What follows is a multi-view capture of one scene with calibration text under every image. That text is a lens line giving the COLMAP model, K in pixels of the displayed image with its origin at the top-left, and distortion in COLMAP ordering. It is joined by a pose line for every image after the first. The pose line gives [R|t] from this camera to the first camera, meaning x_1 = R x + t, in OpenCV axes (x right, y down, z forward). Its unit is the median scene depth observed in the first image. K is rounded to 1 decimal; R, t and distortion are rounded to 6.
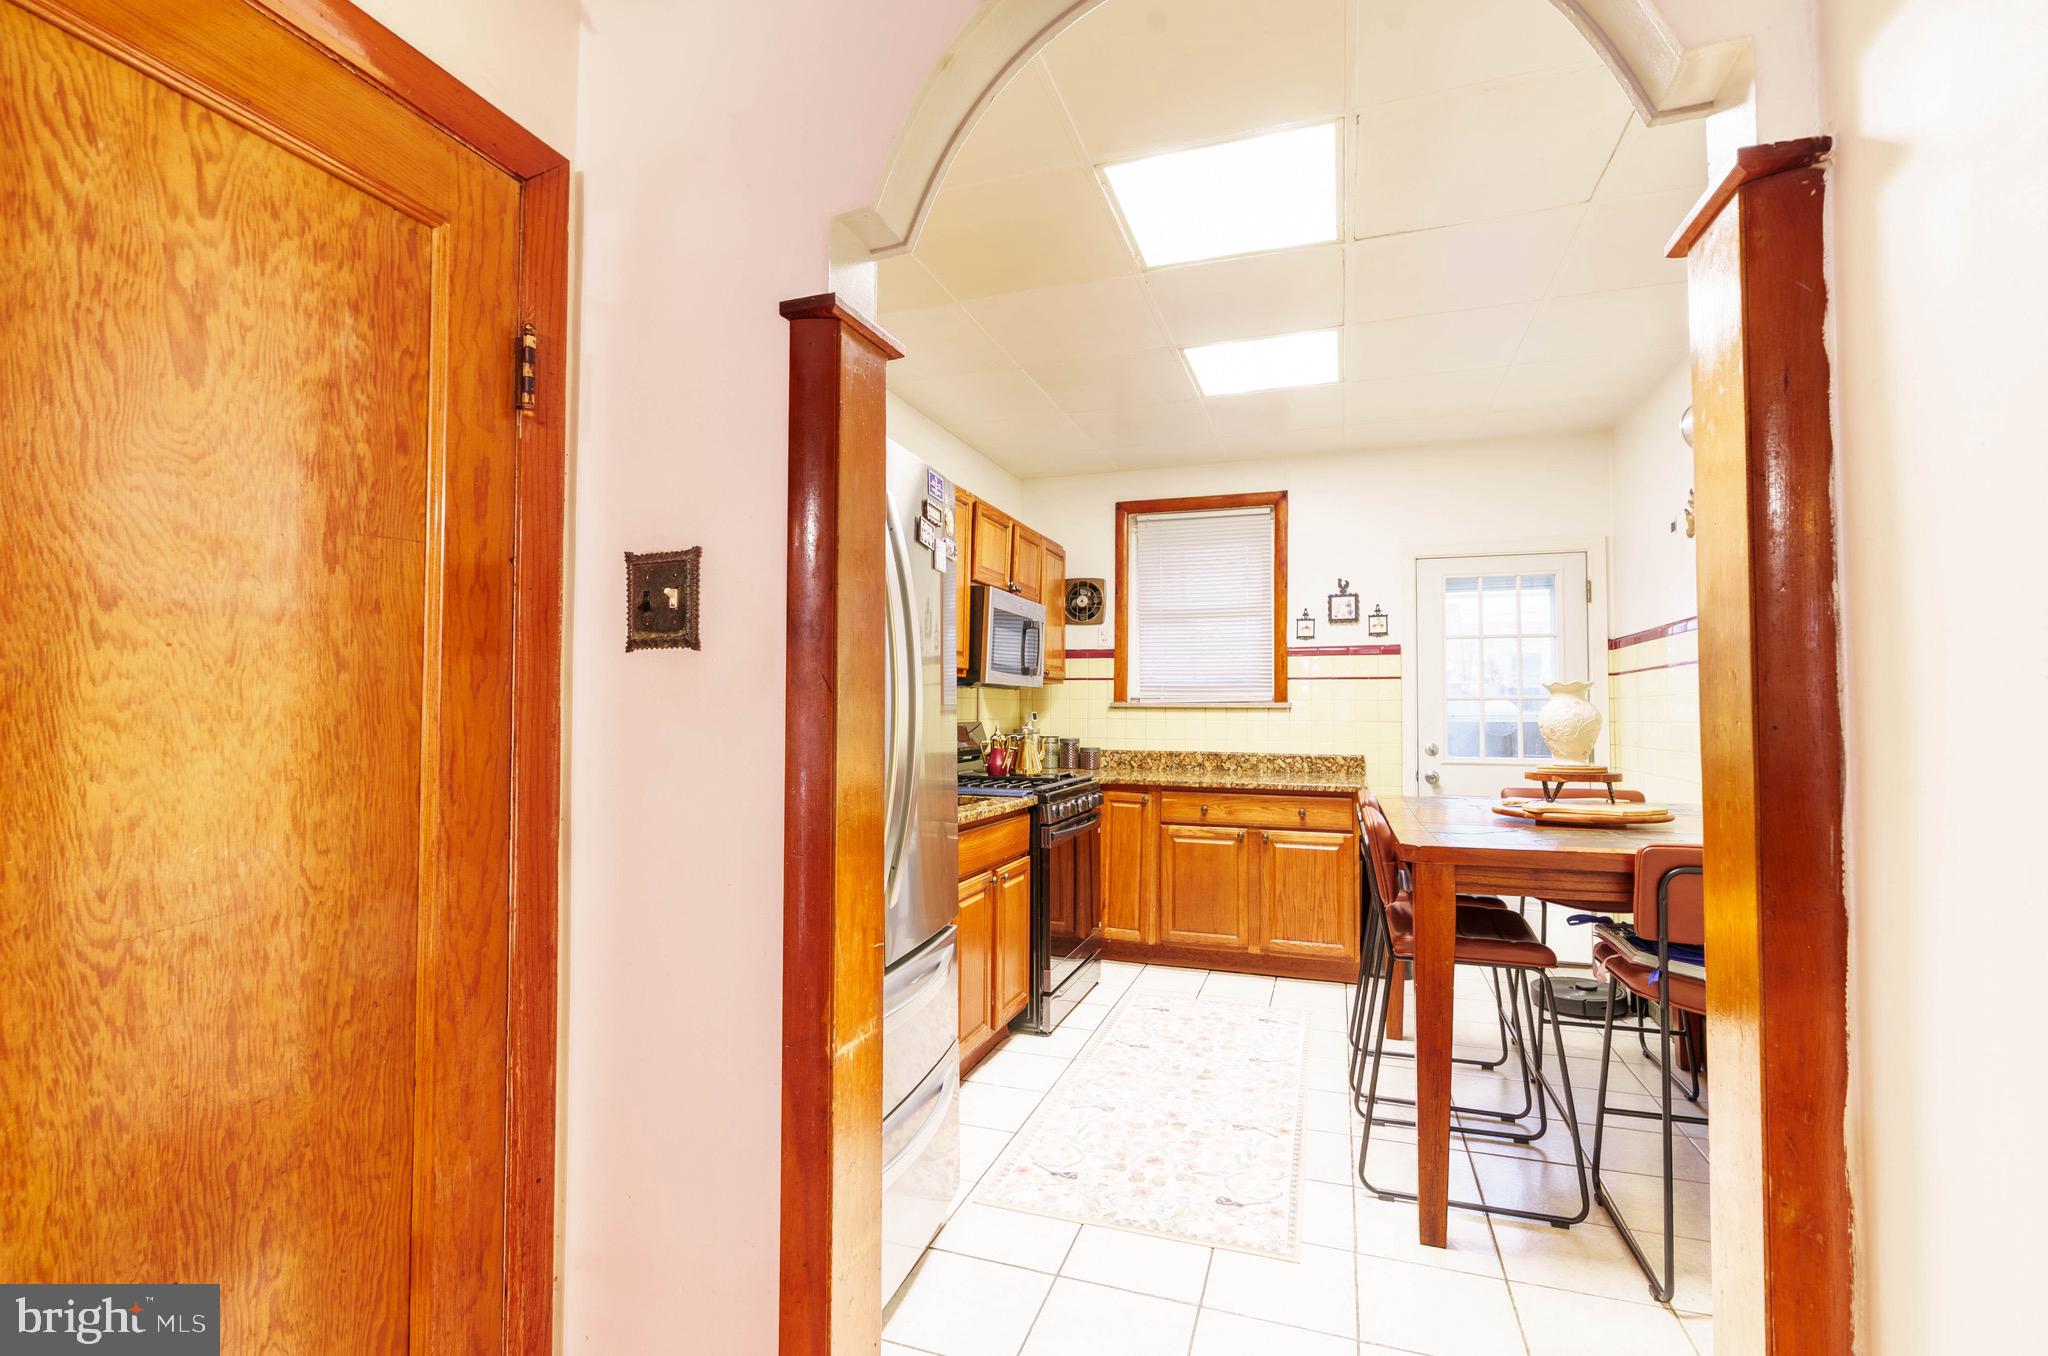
lens RADIAL K [[925.8, 0, 1024.0], [0, 925.8, 678.0], [0, 0, 1]] dist [-0.003896, -0.000217]
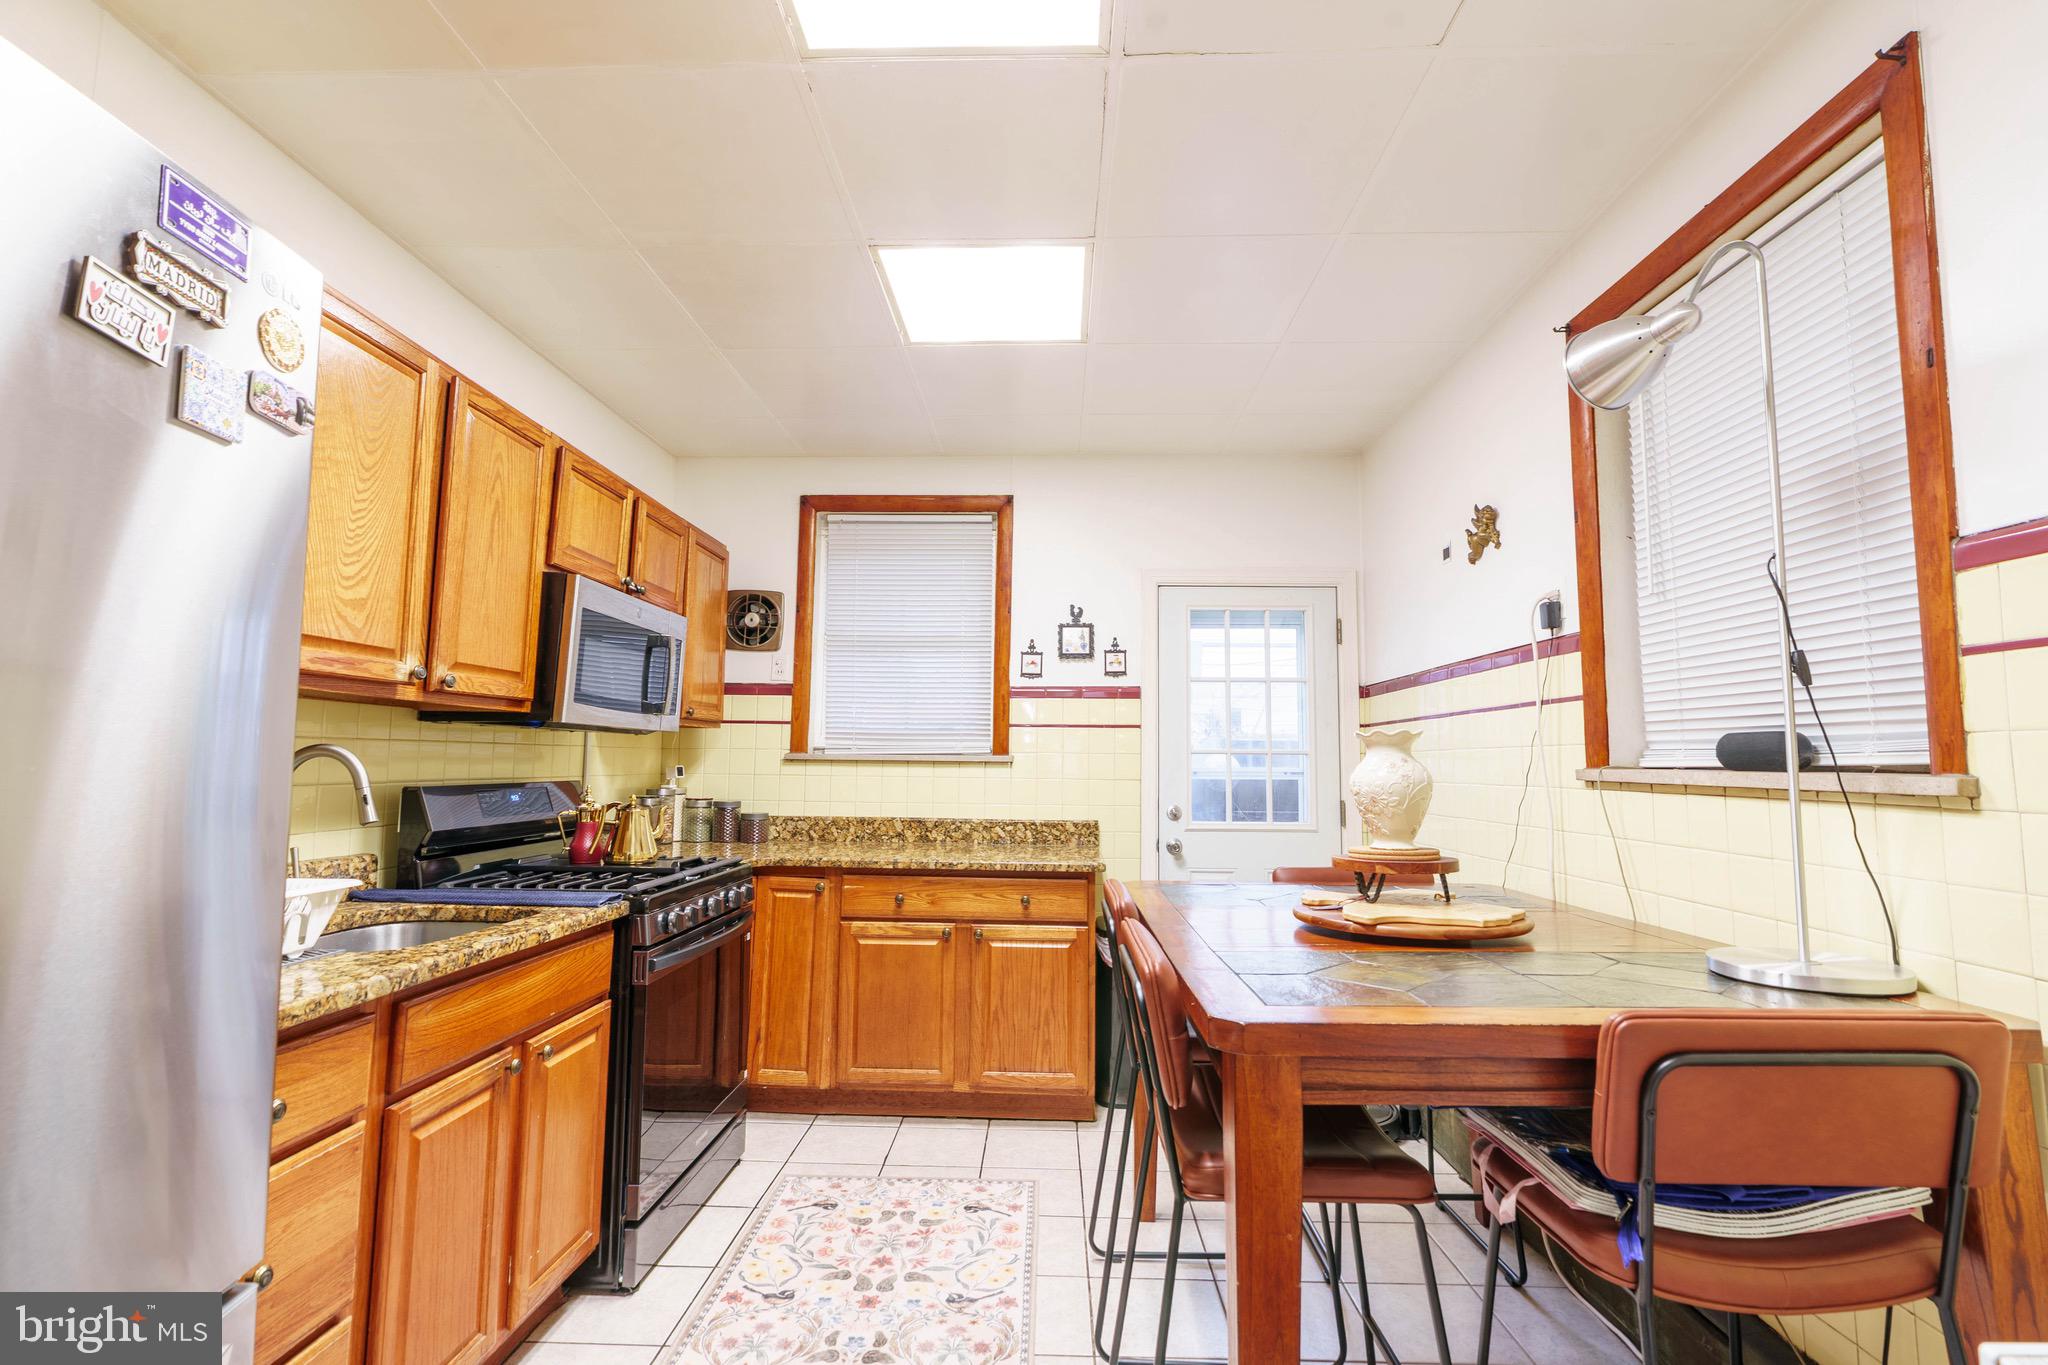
lens RADIAL K [[925.8, 0, 1024.0], [0, 925.8, 682.5], [0, 0, 1]] dist [-0.003896, -0.000217]
pose [[0.955909, 0.029865, 0.292141, 0.067146], [-0.015539, 0.998566, -0.051234, 0.004850], [-0.293252, 0.044436, 0.955002, 0.249861]]
